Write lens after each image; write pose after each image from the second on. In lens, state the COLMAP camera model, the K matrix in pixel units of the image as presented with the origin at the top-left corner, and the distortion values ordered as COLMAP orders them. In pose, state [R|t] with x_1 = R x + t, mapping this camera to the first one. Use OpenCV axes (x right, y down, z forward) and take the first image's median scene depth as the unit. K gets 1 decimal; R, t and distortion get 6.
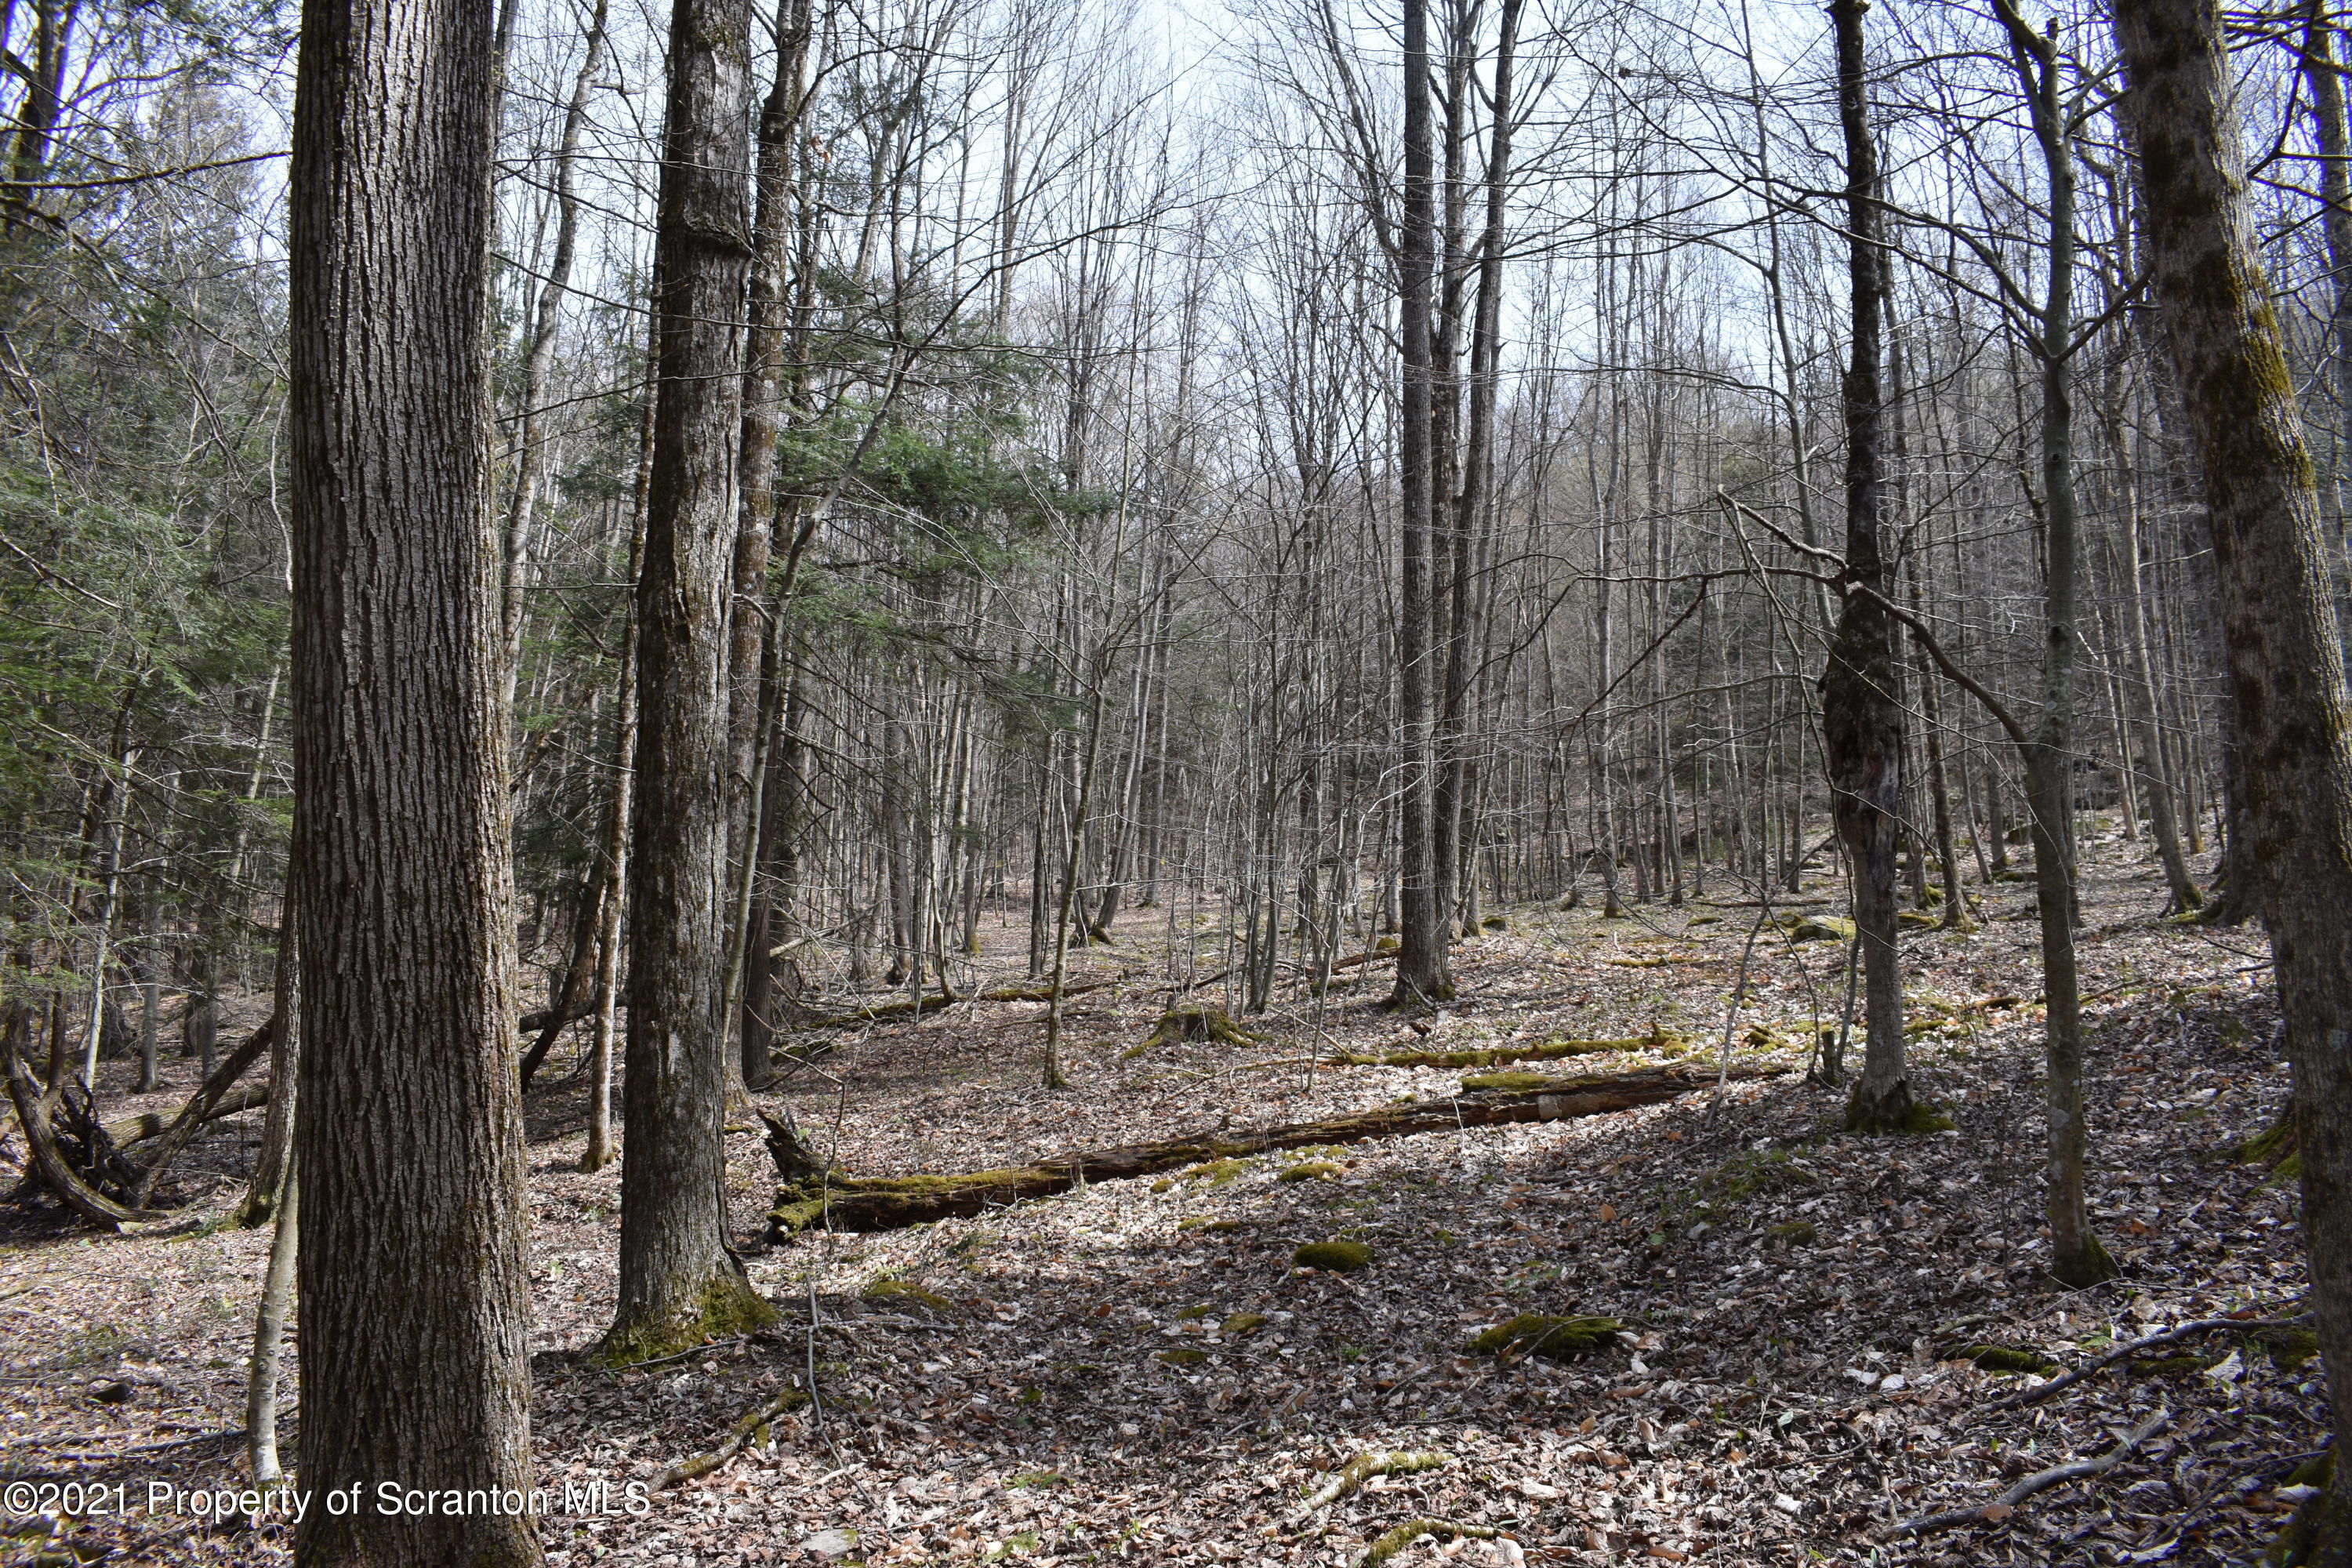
lens RADIAL K [[1862.1, 0, 1177.6], [0, 1862.1, 784.9], [0, 0, 1]] dist [-0.077571, -0.000655]
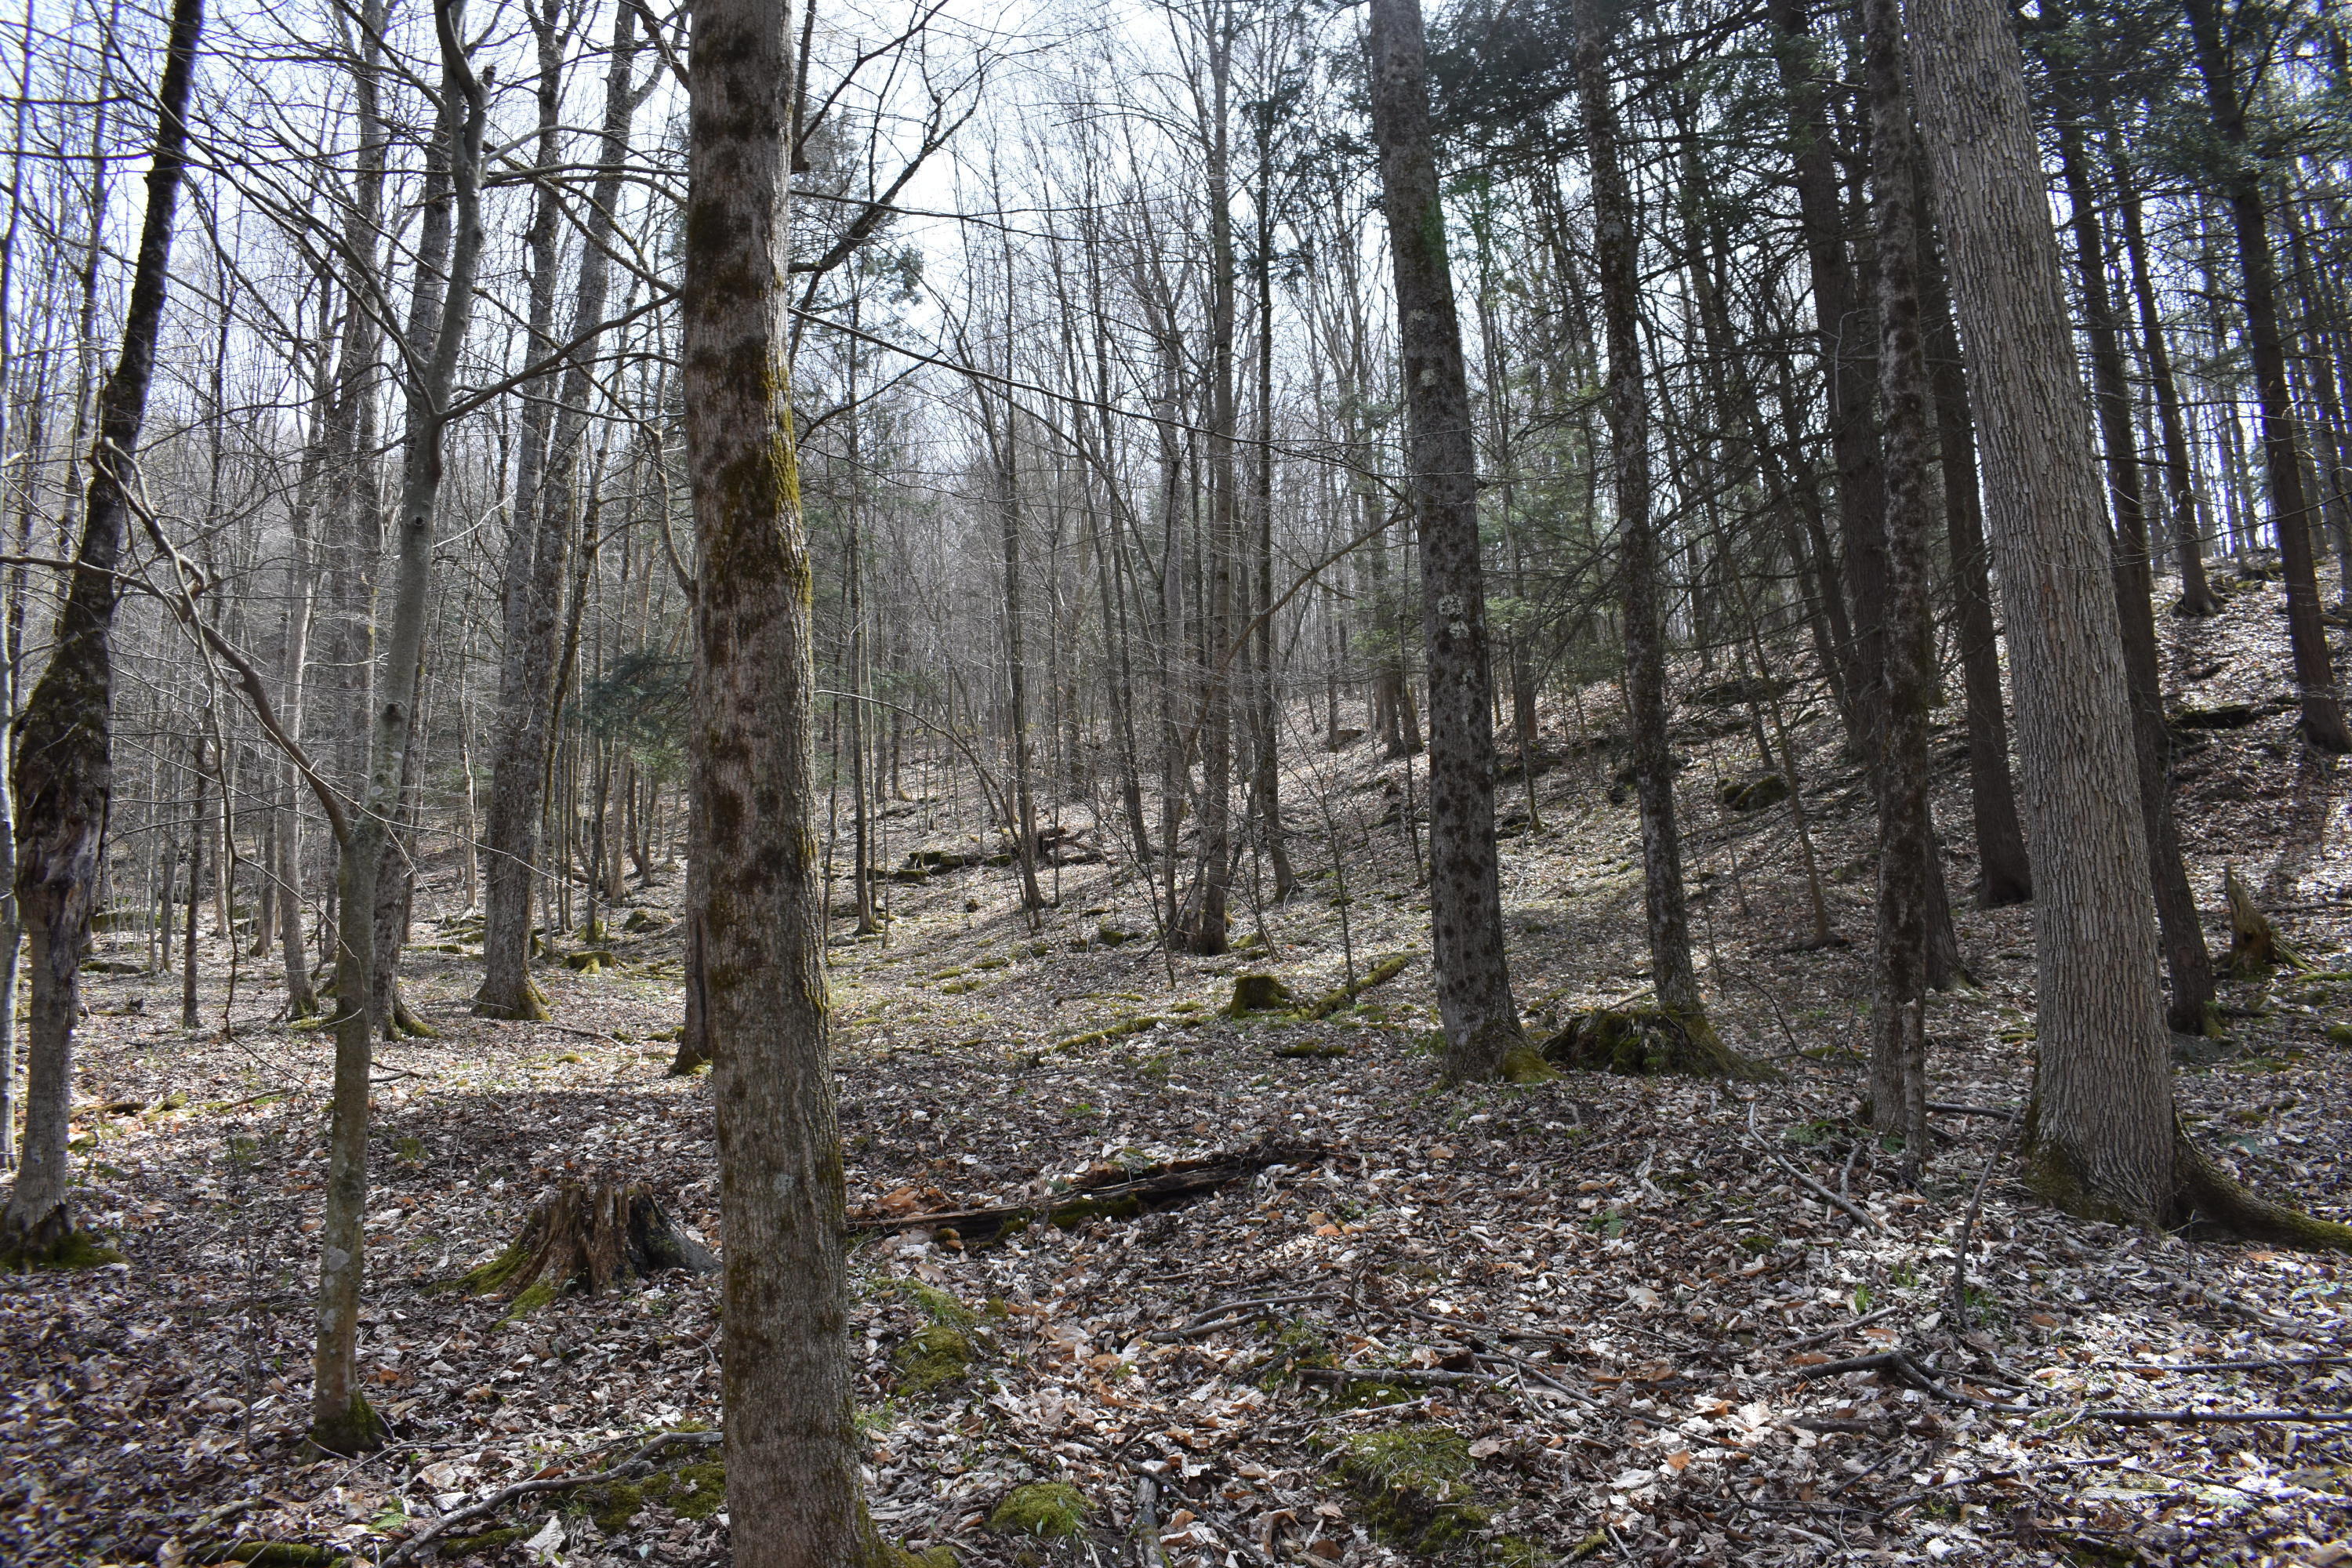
lens RADIAL K [[1862.1, 0, 1174.7], [0, 1862.1, 788.5], [0, 0, 1]] dist [-0.077571, -0.000655]
pose [[0.554618, 0.143658, 0.819610, -0.039901], [-0.101082, 0.989321, -0.105003, 0.010378], [-0.825943, -0.024611, 0.563217, 0.173513]]
